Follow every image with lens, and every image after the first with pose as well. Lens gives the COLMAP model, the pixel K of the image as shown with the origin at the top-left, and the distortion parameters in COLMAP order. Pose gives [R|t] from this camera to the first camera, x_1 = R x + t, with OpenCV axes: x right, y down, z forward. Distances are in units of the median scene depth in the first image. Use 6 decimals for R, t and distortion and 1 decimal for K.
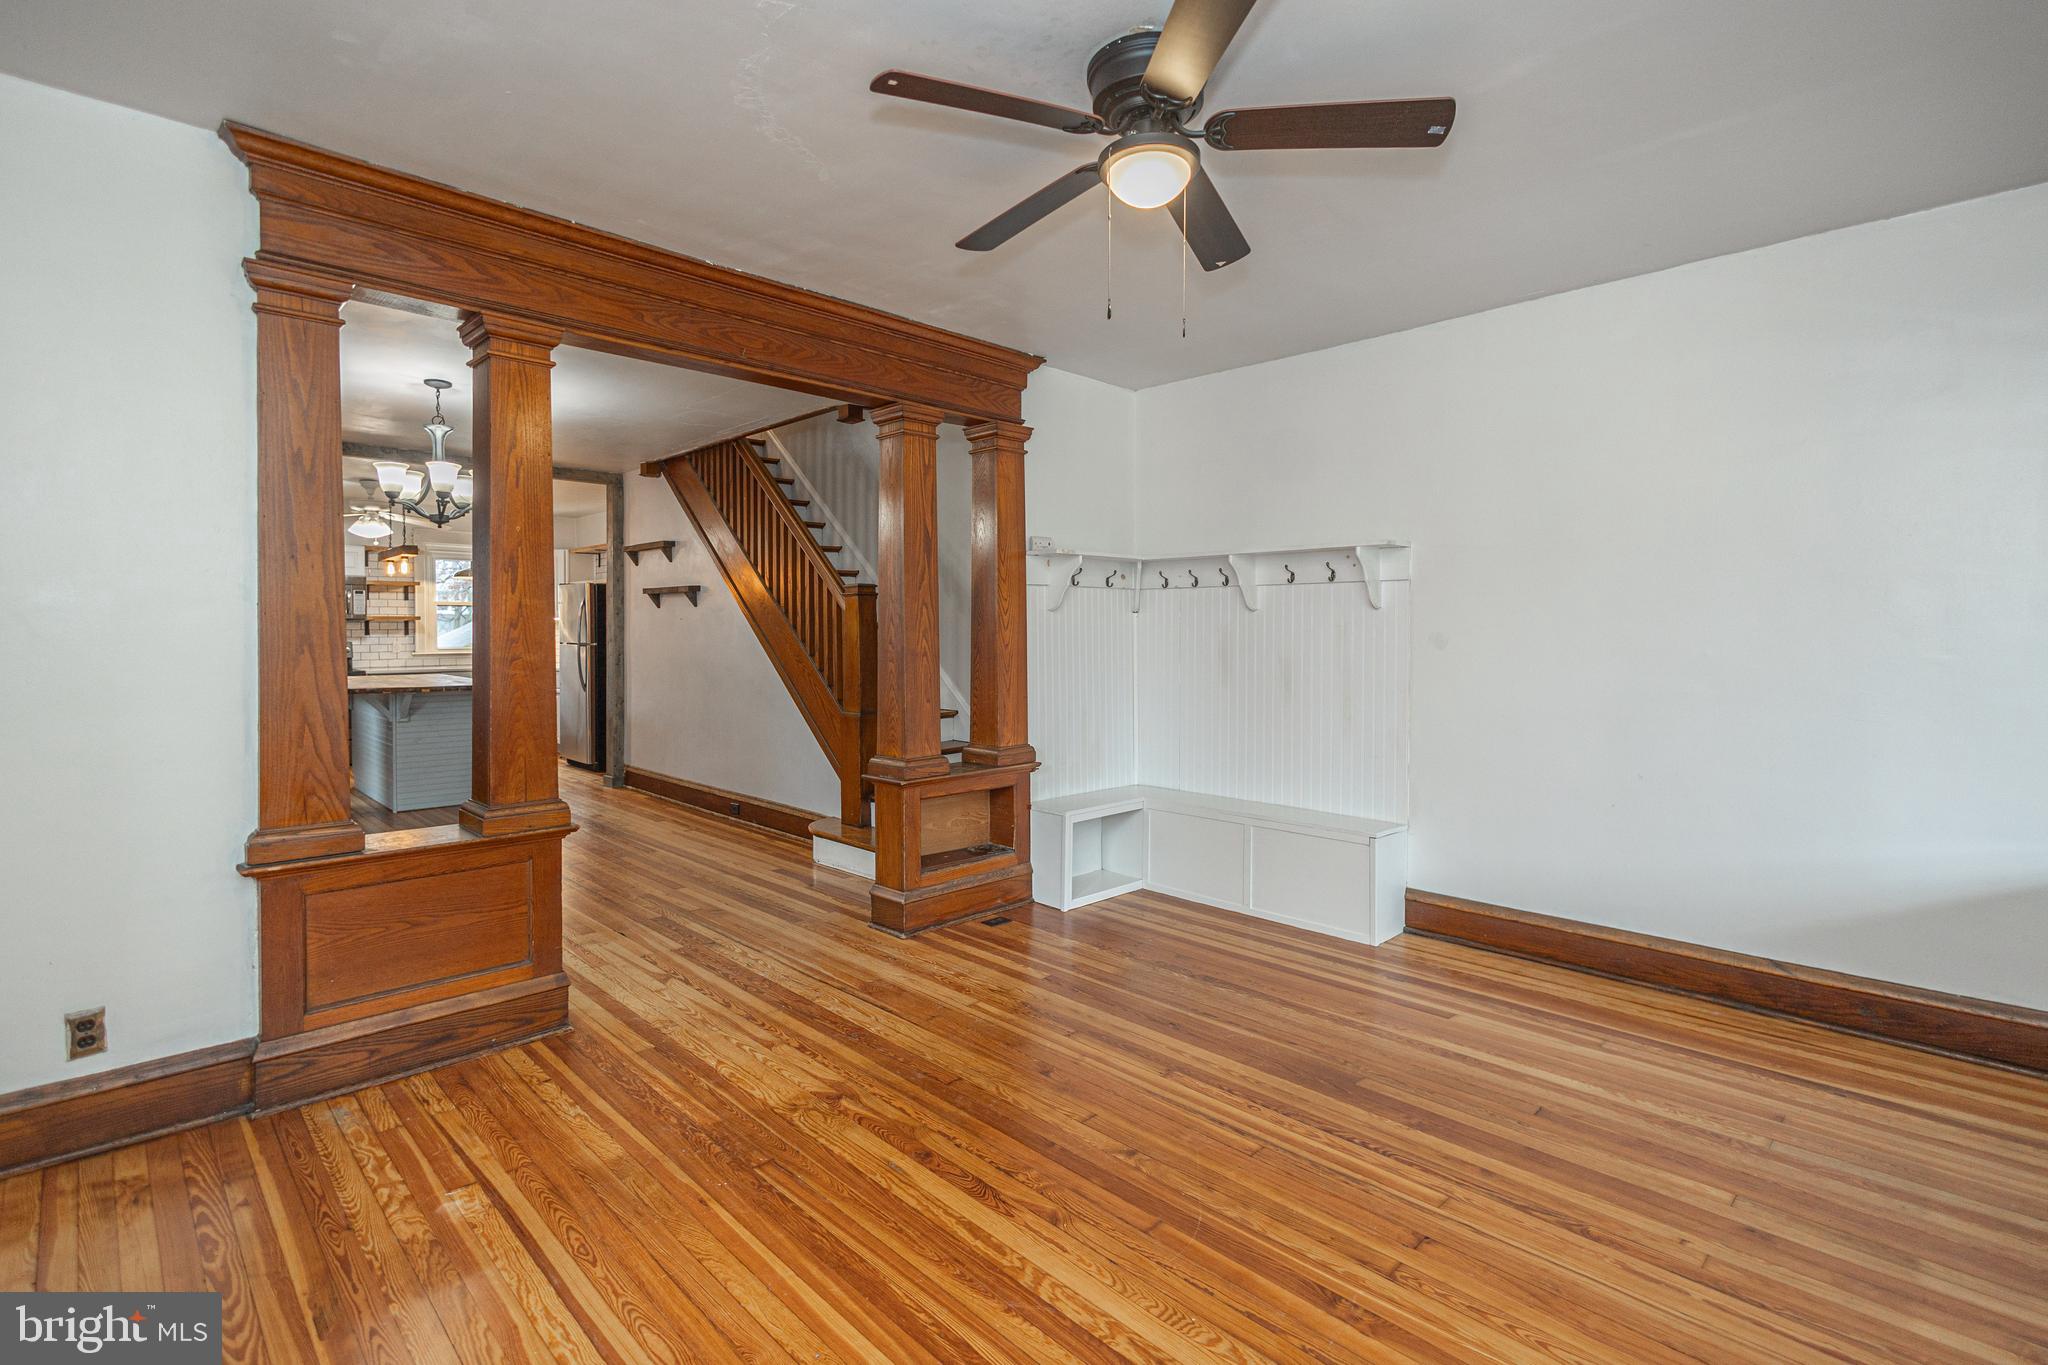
lens RADIAL K [[994.4, 0, 996.6], [0, 994.4, 626.7], [0, 0, 1]] dist [0.001593, -0.000087]
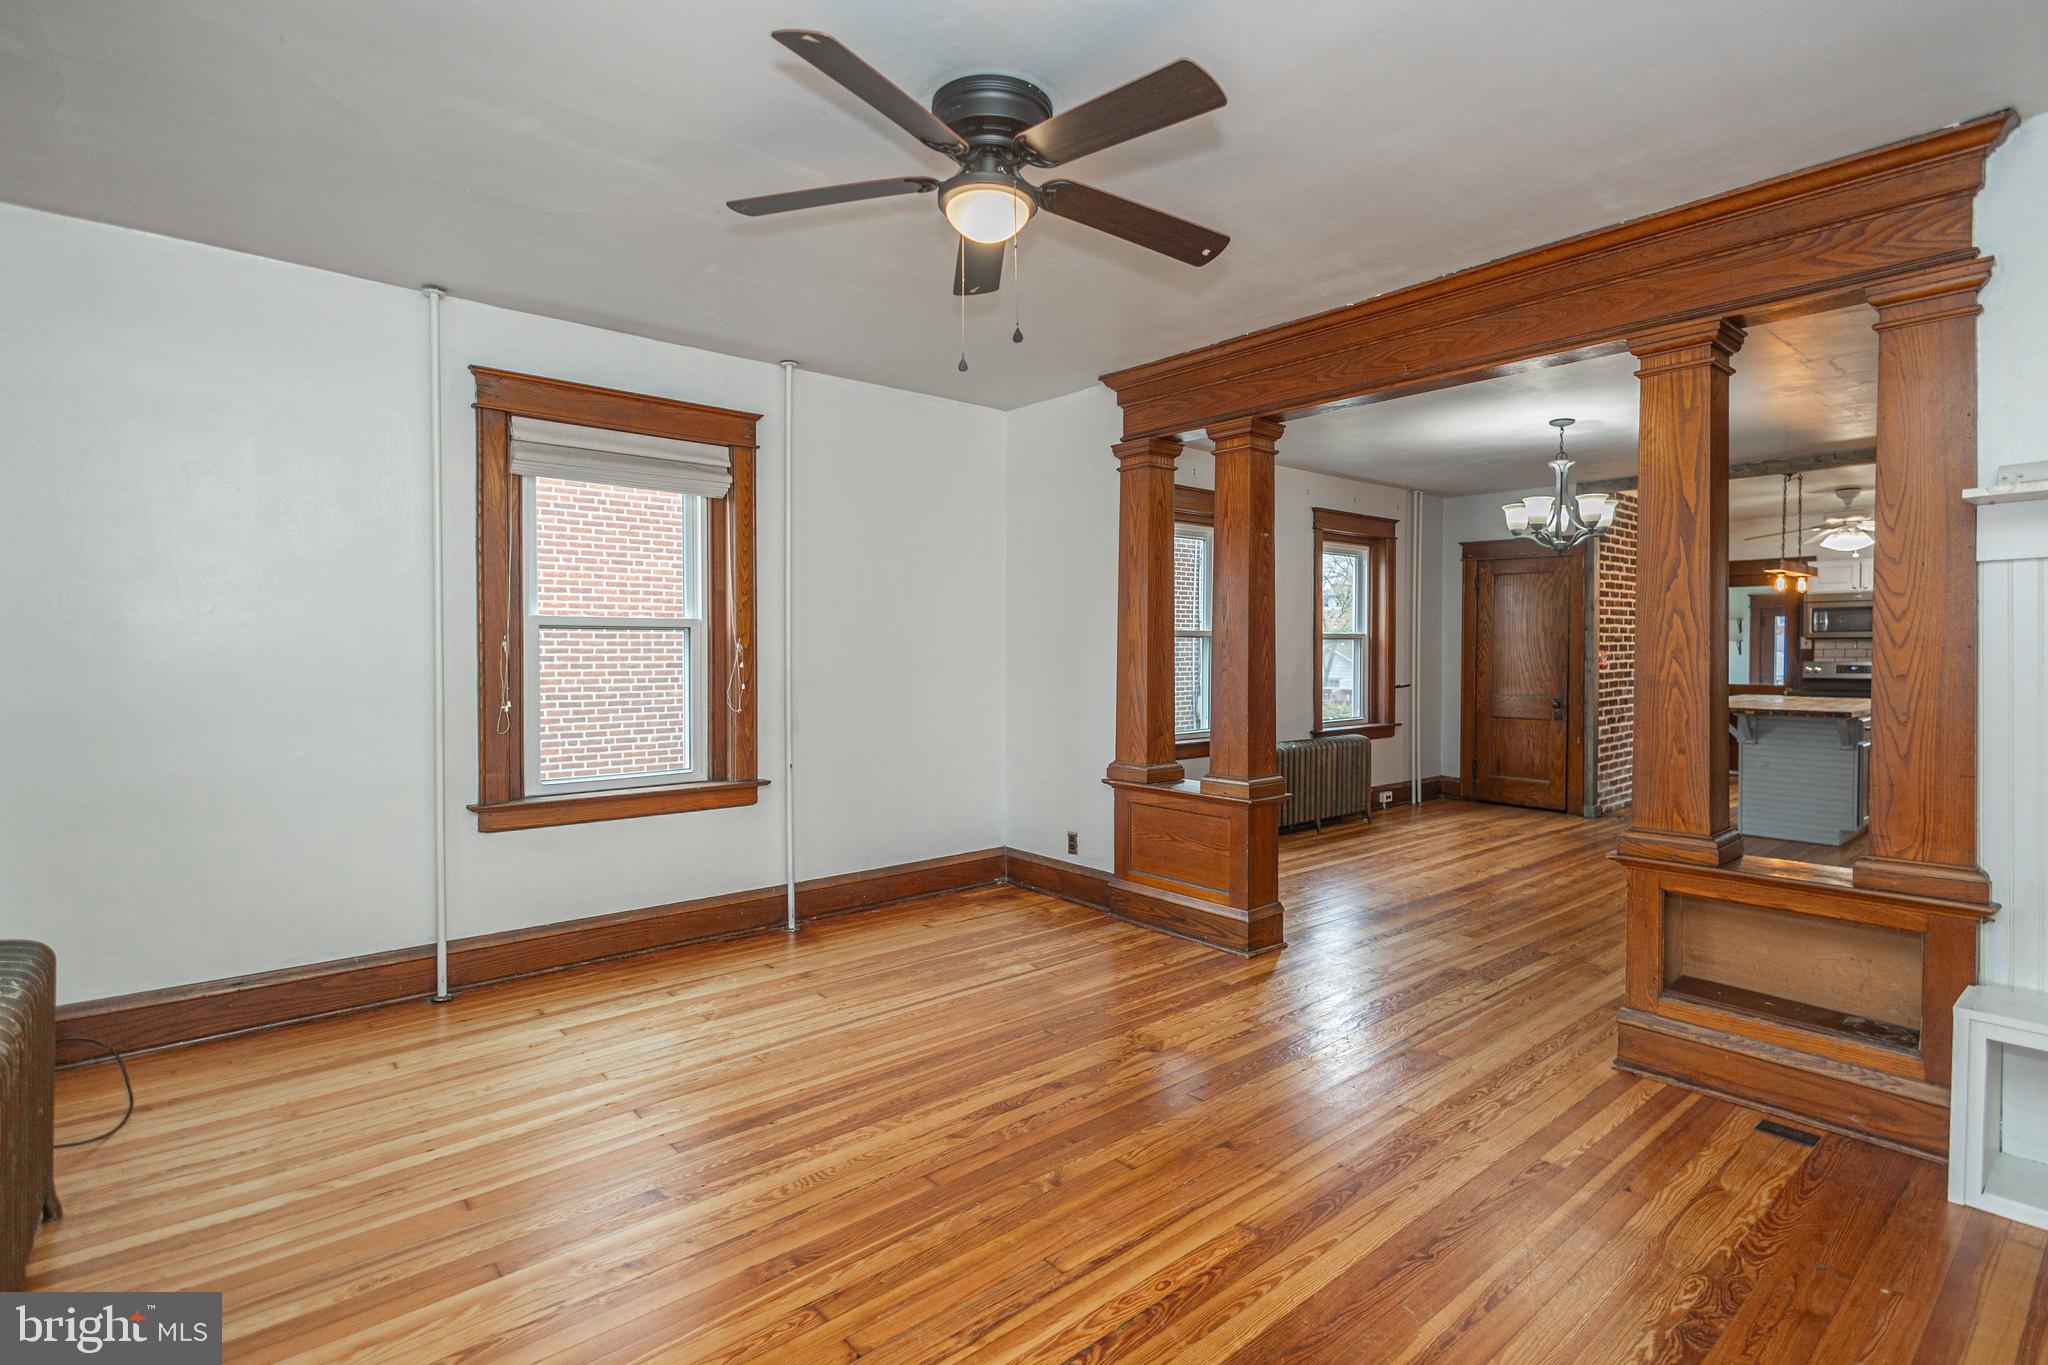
lens RADIAL K [[915.8, 0, 1015.8], [0, 915.8, 661.6], [0, 0, 1]] dist [-0.002218, -0.000208]
pose [[-0.046604, 0.013805, -0.998818, 0.936119], [0.002169, 0.999904, 0.013718, 0.001423], [0.998911, -0.001527, -0.046629, 0.909197]]
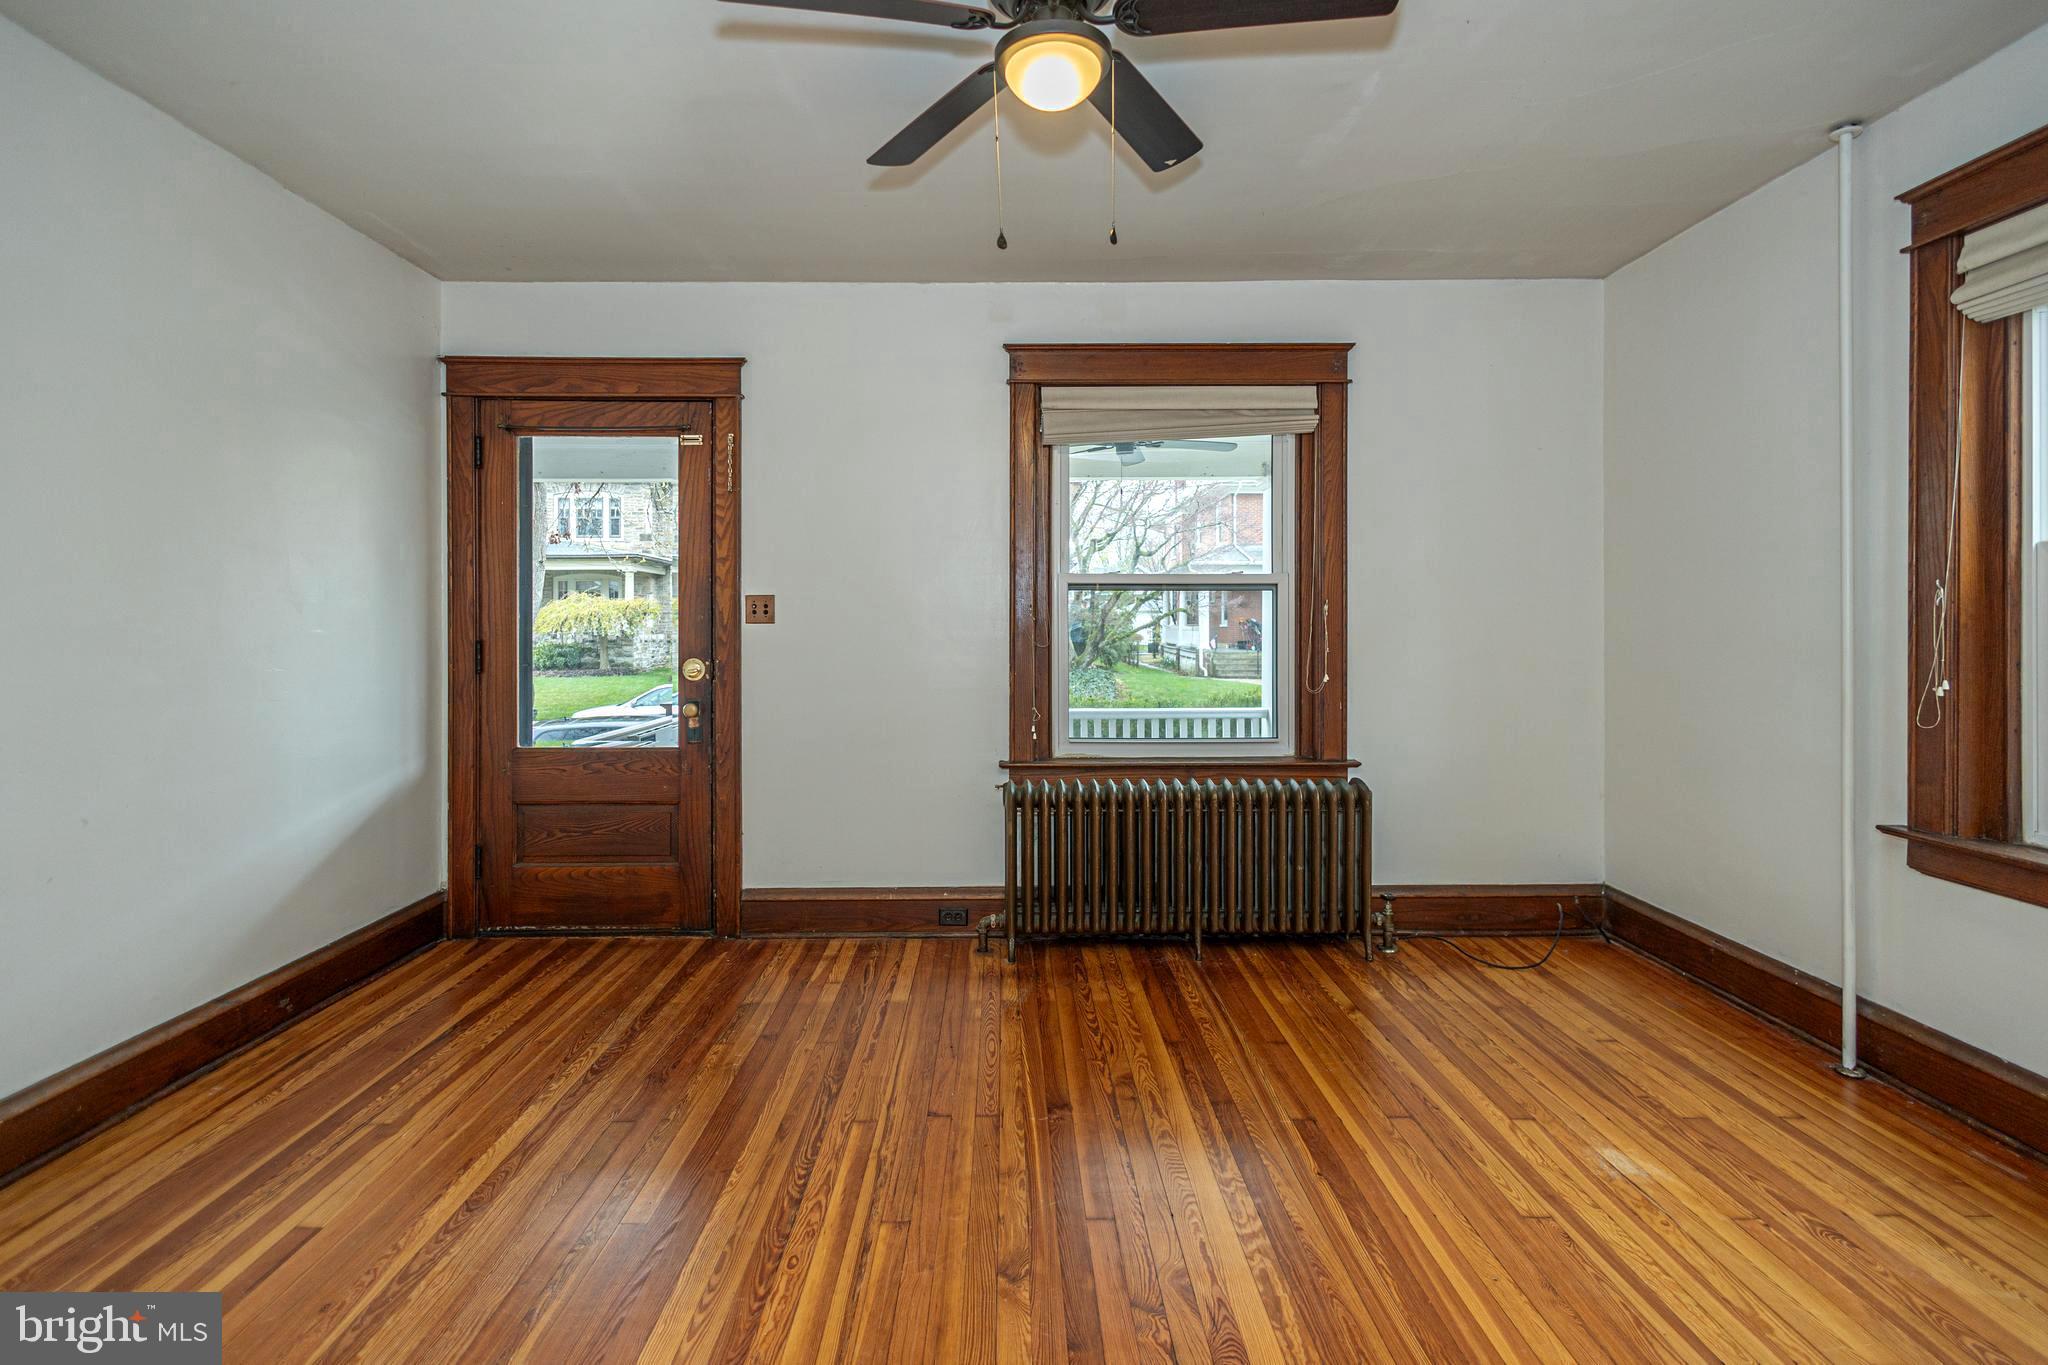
lens RADIAL K [[994.4, 0, 996.6], [0, 994.4, 626.7], [0, 0, 1]] dist [0.001593, -0.000087]
pose [[-0.741072, 0.000535, 0.671425, -0.329237], [0.000001, 1.000000, -0.000796, 0.024245], [-0.671425, -0.000589, -0.741072, 1.414883]]
